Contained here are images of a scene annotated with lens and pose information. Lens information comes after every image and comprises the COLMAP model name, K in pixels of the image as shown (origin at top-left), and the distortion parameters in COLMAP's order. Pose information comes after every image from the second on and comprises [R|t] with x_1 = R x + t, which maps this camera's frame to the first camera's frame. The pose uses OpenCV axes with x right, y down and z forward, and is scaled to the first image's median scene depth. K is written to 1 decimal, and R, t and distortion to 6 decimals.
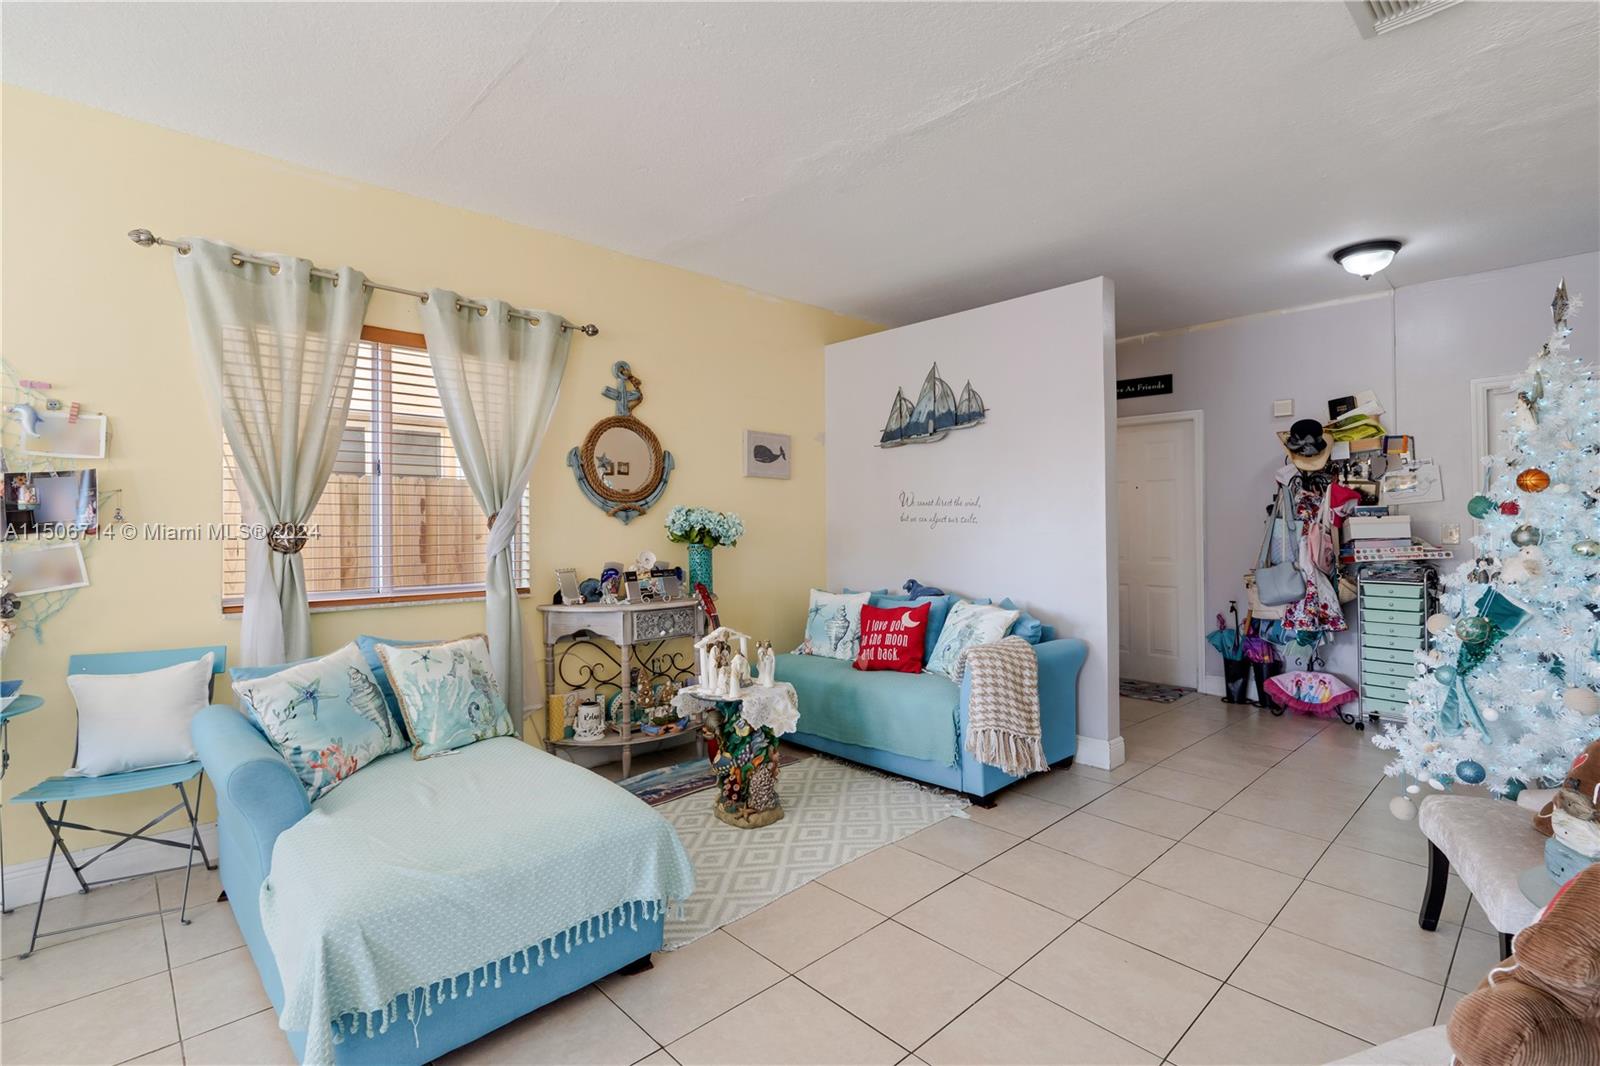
lens RADIAL K [[731.3, 0, 798.9], [0, 731.3, 528.4], [0, 0, 1]] dist [-0.005734, 0.000490]
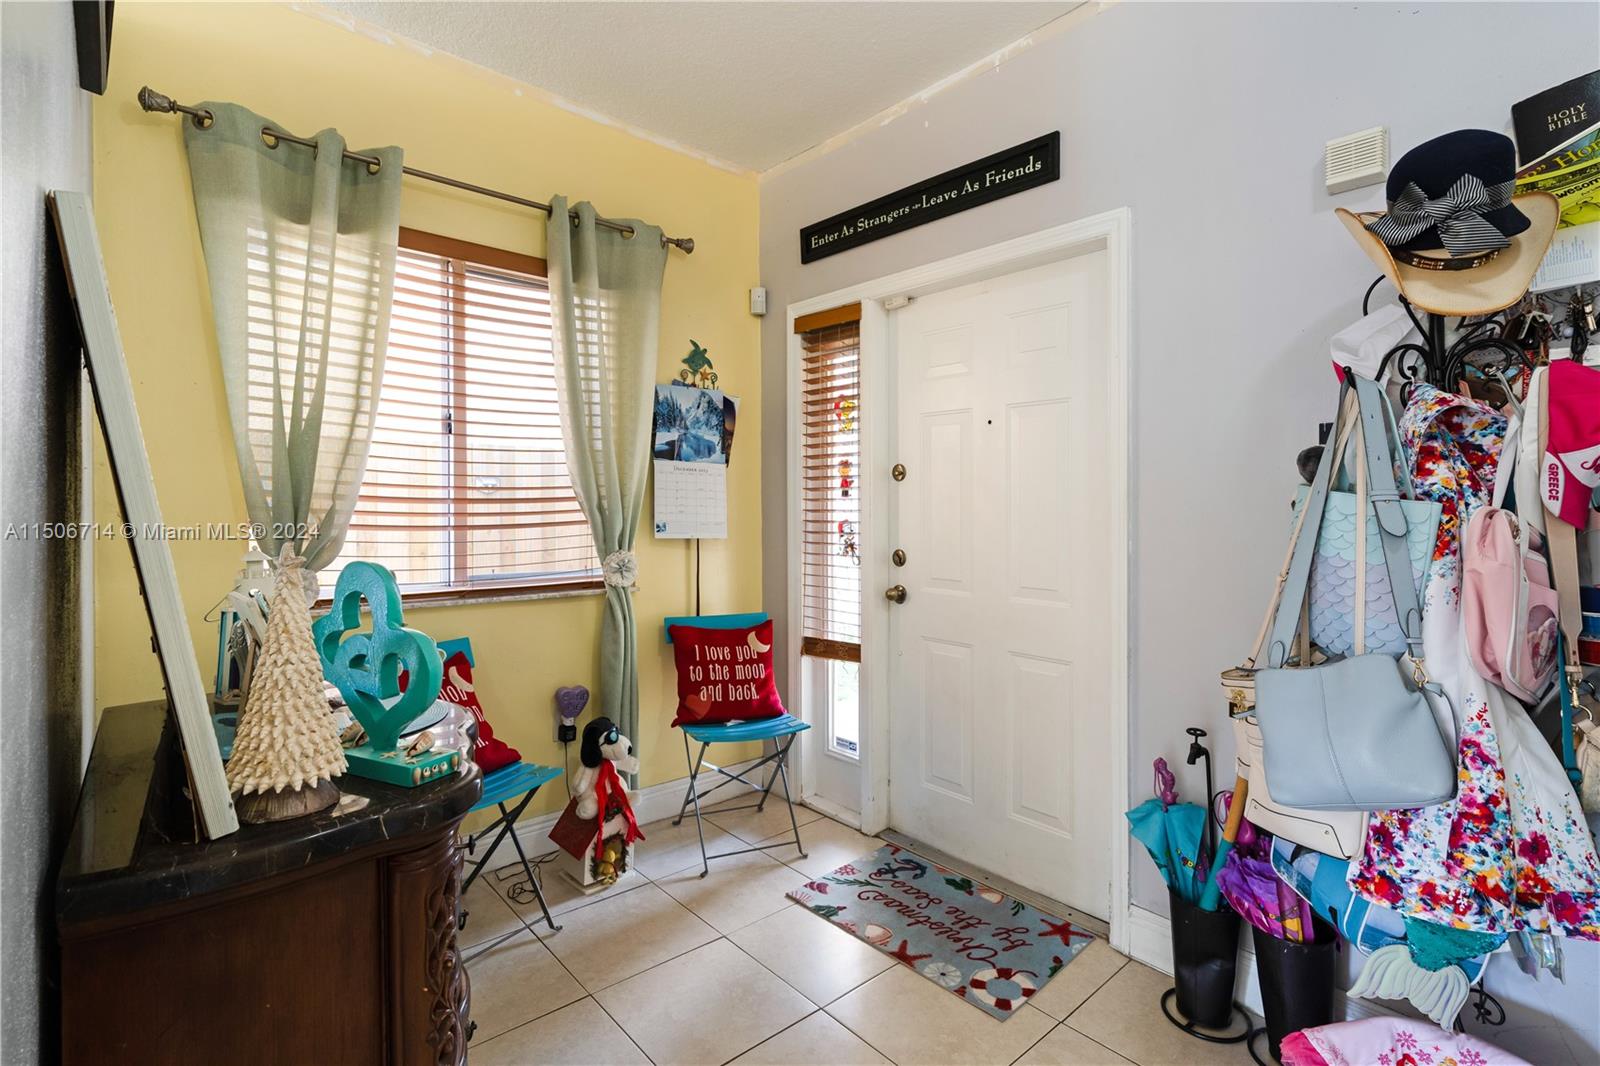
lens RADIAL K [[731.3, 0, 797.1], [0, 731.3, 516.3], [0, 0, 1]] dist [-0.005734, 0.000490]
pose [[0.999512, 0.006282, -0.030601, 0.458438], [-0.006041, 0.999950, 0.007963, -0.005420], [0.030649, -0.007774, 0.999500, 0.716280]]
